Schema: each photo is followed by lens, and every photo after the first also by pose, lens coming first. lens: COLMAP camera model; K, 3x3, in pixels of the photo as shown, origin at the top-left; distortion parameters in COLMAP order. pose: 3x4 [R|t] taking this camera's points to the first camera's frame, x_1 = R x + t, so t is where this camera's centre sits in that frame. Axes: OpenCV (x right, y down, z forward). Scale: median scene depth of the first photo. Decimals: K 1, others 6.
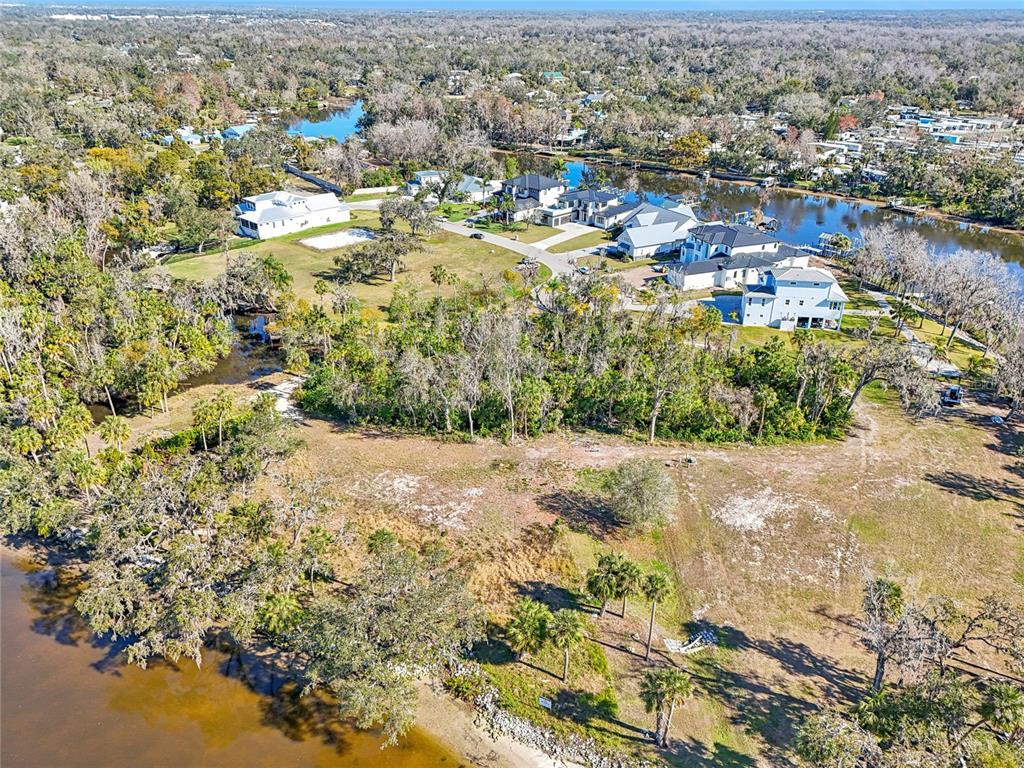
lens RADIAL K [[778.8, 0, 508.9], [0, 778.8, 381.5], [0, 0, 1]] dist [0.057586, -0.044757]
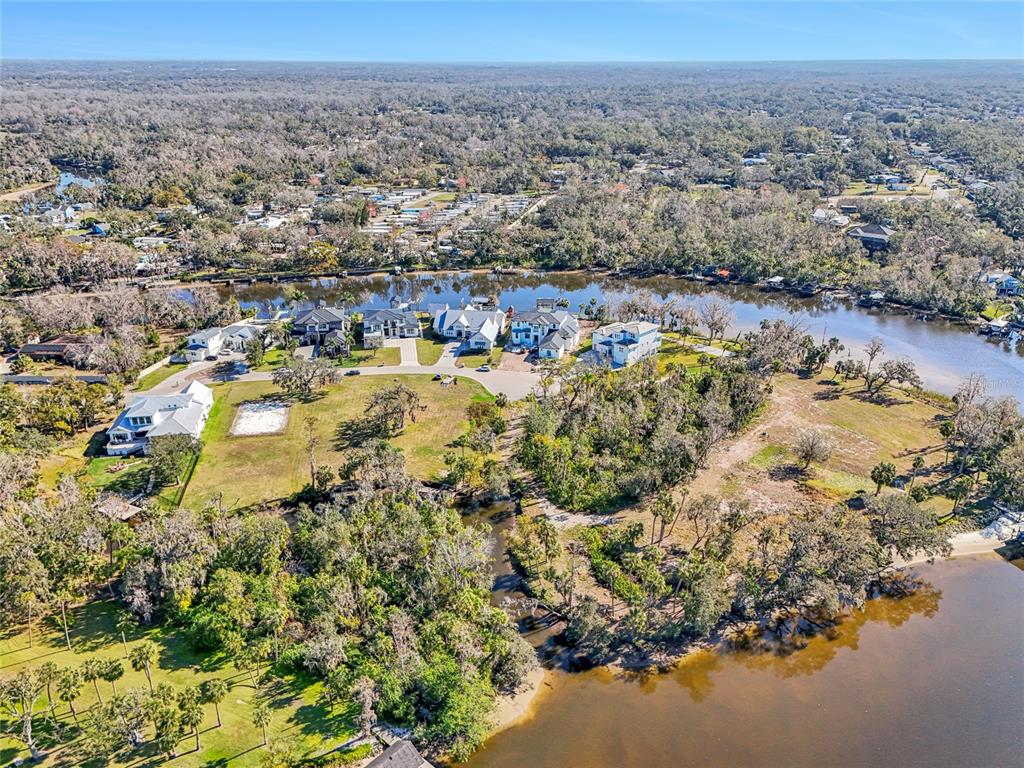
lens RADIAL K [[778.8, 0, 512.5], [0, 778.8, 386.1], [0, 0, 1]] dist [0.057586, -0.044757]
pose [[0.589067, -0.318057, 0.742860, -1.642371], [0.352064, 0.928464, 0.118347, -0.487167], [-0.727359, 0.191820, 0.658903, 0.213843]]
